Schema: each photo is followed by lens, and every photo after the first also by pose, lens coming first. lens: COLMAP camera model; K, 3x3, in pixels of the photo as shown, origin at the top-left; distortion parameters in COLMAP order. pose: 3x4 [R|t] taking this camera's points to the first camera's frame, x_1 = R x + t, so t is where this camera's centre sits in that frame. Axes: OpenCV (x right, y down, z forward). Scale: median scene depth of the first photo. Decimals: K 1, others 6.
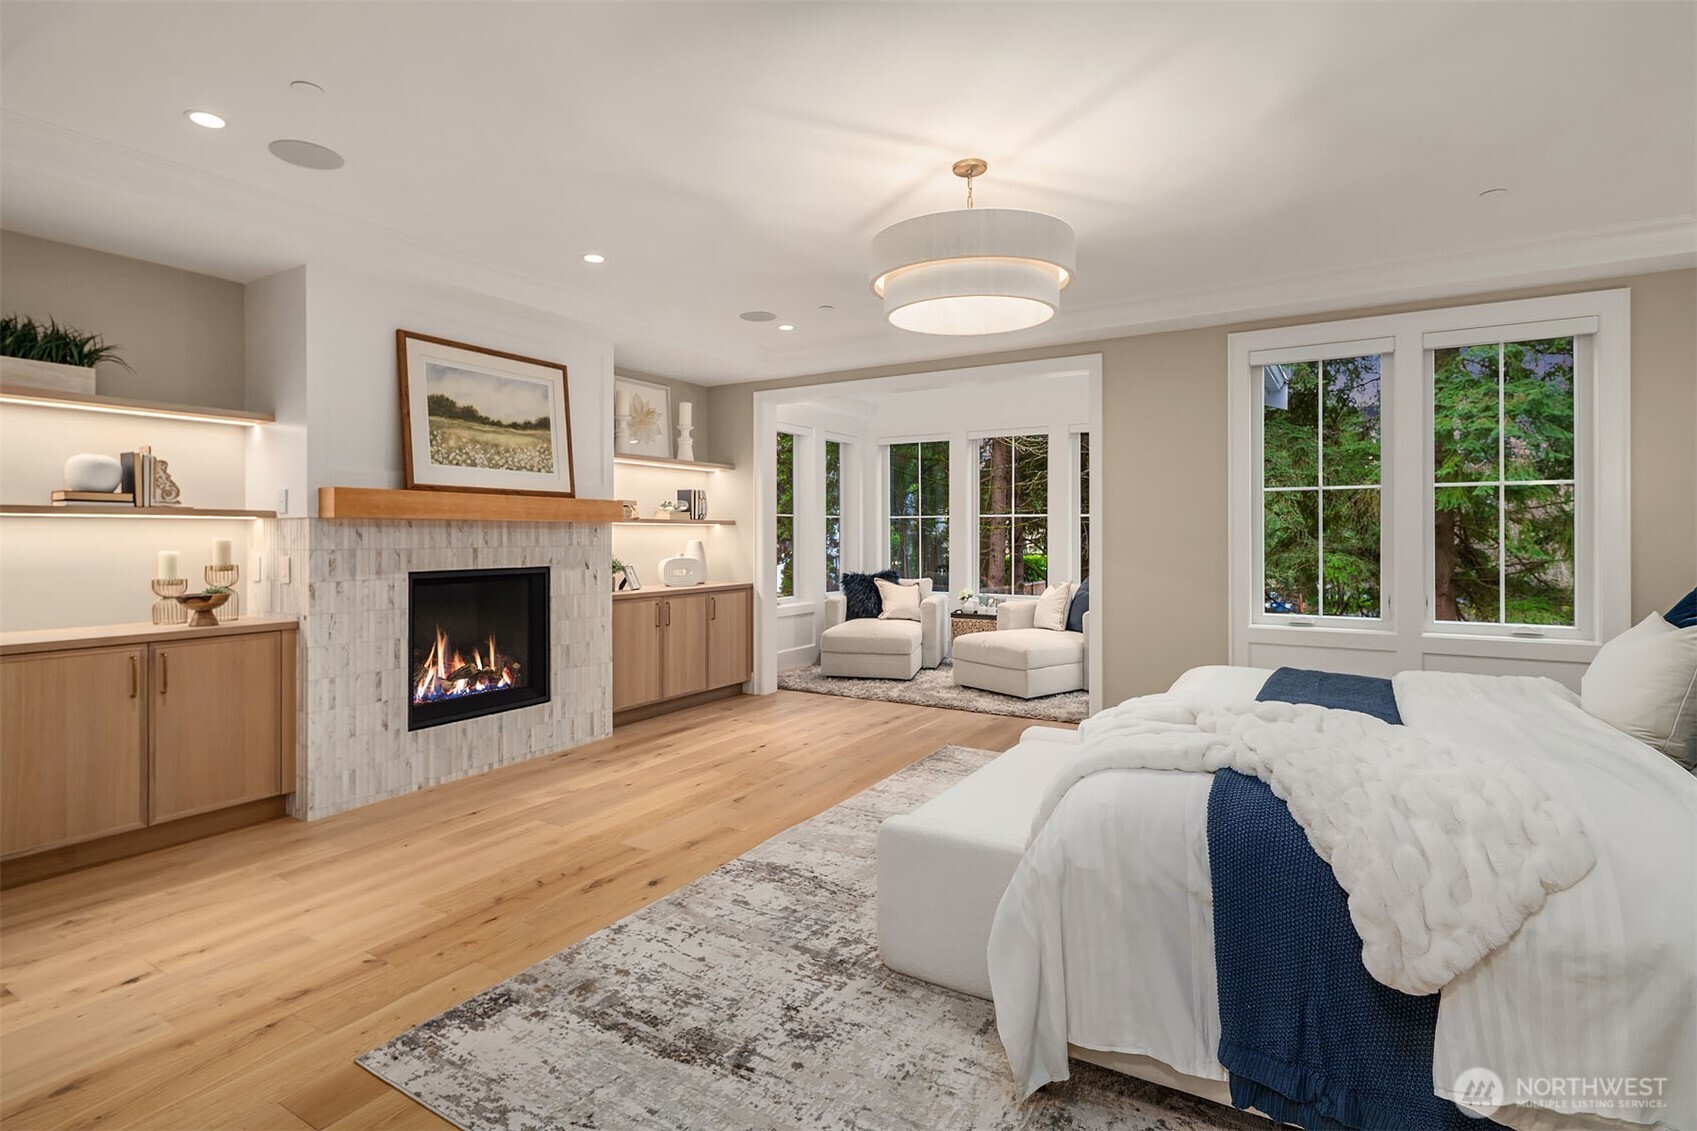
lens RADIAL K [[851.3, 0, 819.8], [0, 851.3, 536.5], [0, 0, 1]] dist [-0.000854, -0.000957]
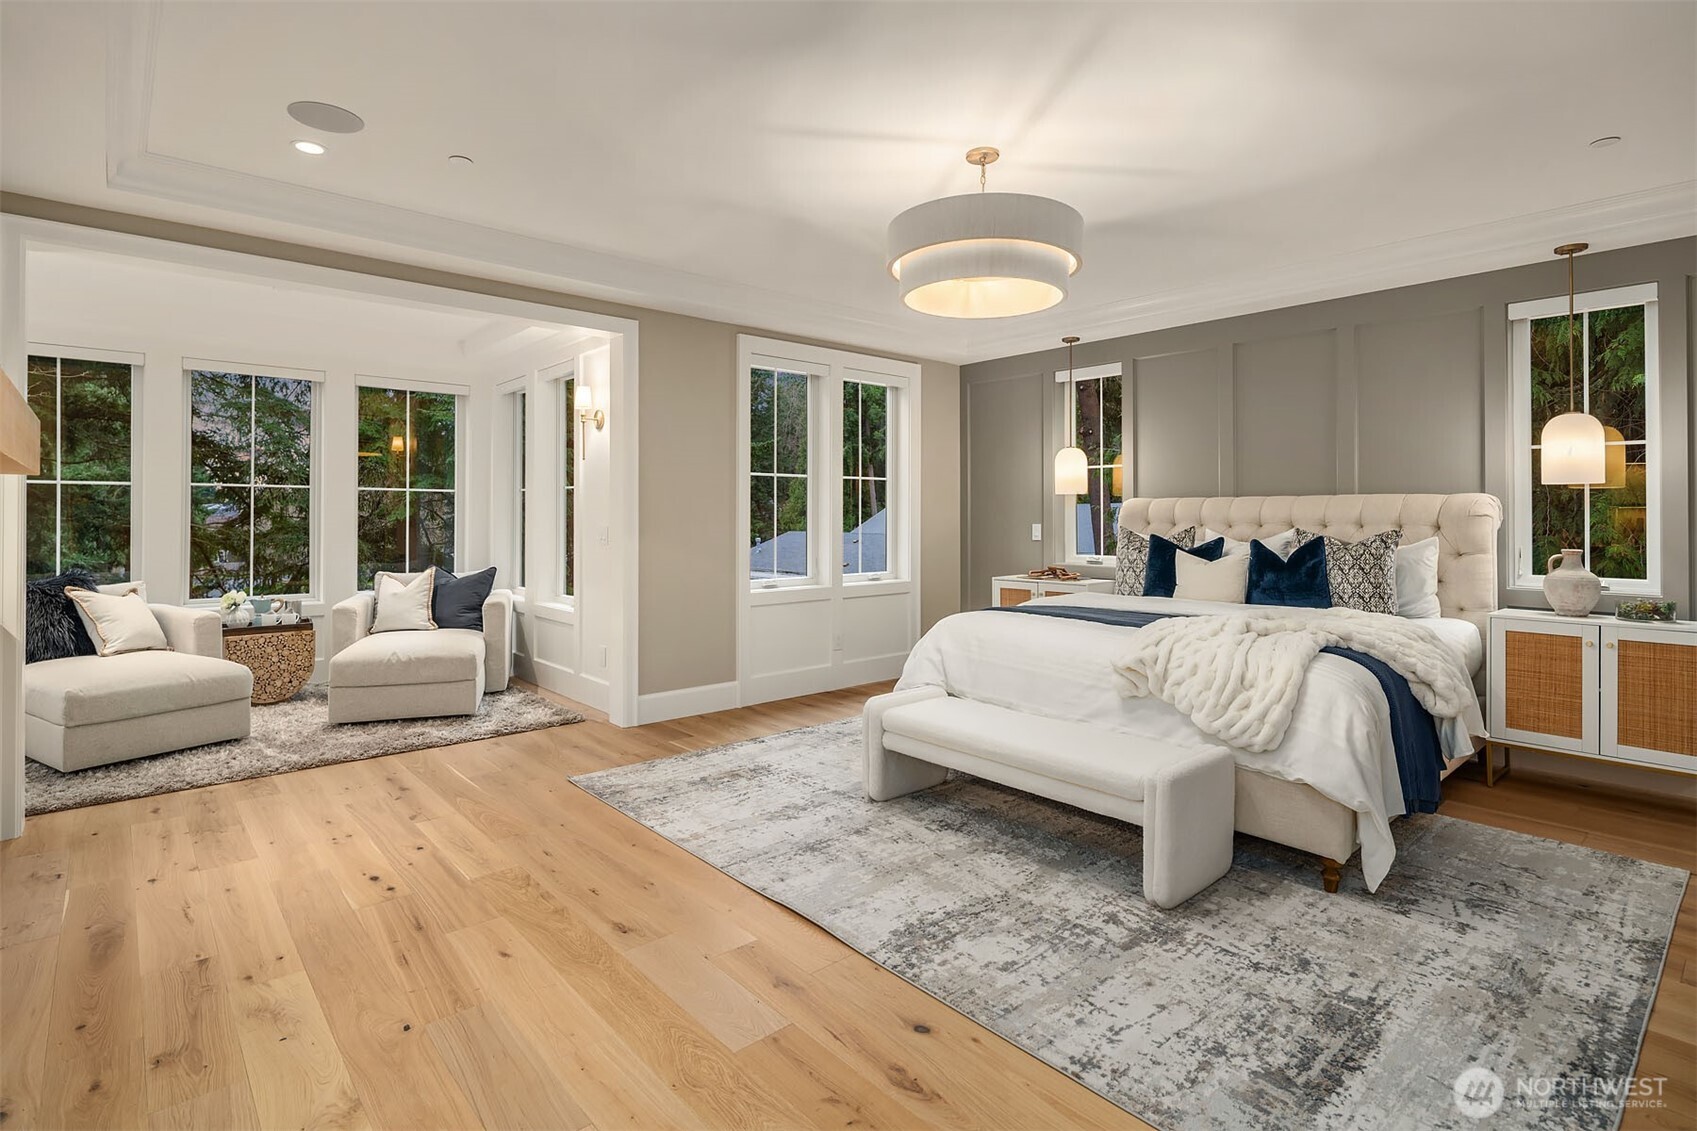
lens RADIAL K [[832.8, 0, 849.3], [0, 832.8, 512.1], [0, 0, 1]] dist [0.002907, -0.005346]
pose [[0.280481, 0.005401, 0.959844, -0.902558], [0.000799, 0.999983, -0.005860, 0.007495], [-0.959859, 0.002411, 0.280472, 0.936774]]
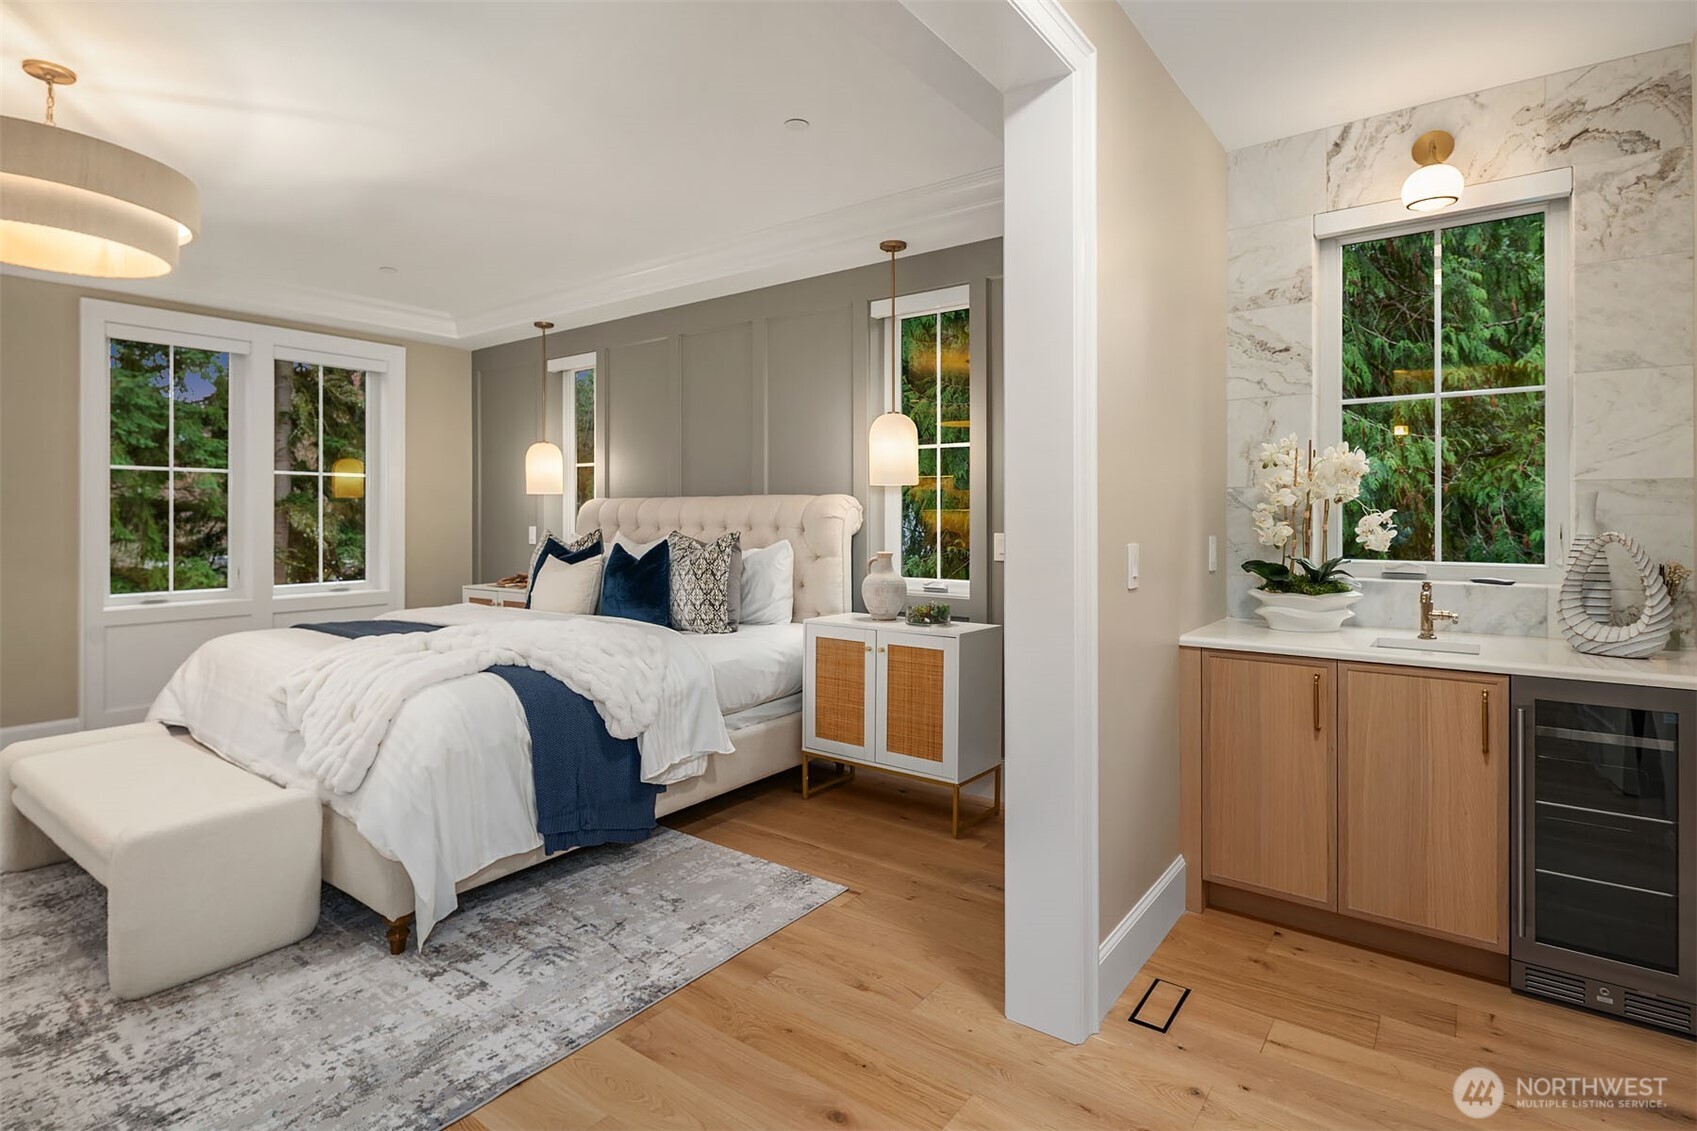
lens RADIAL K [[846.0, 0, 848.5], [0, 846.0, 512.4], [0, 0, 1]] dist [-0.003443, -0.002276]
pose [[0.073113, 0.005448, 0.997309, -0.634036], [0.001602, 0.999983, -0.005580, 0.005518], [-0.997322, 0.002005, 0.073103, 0.165195]]
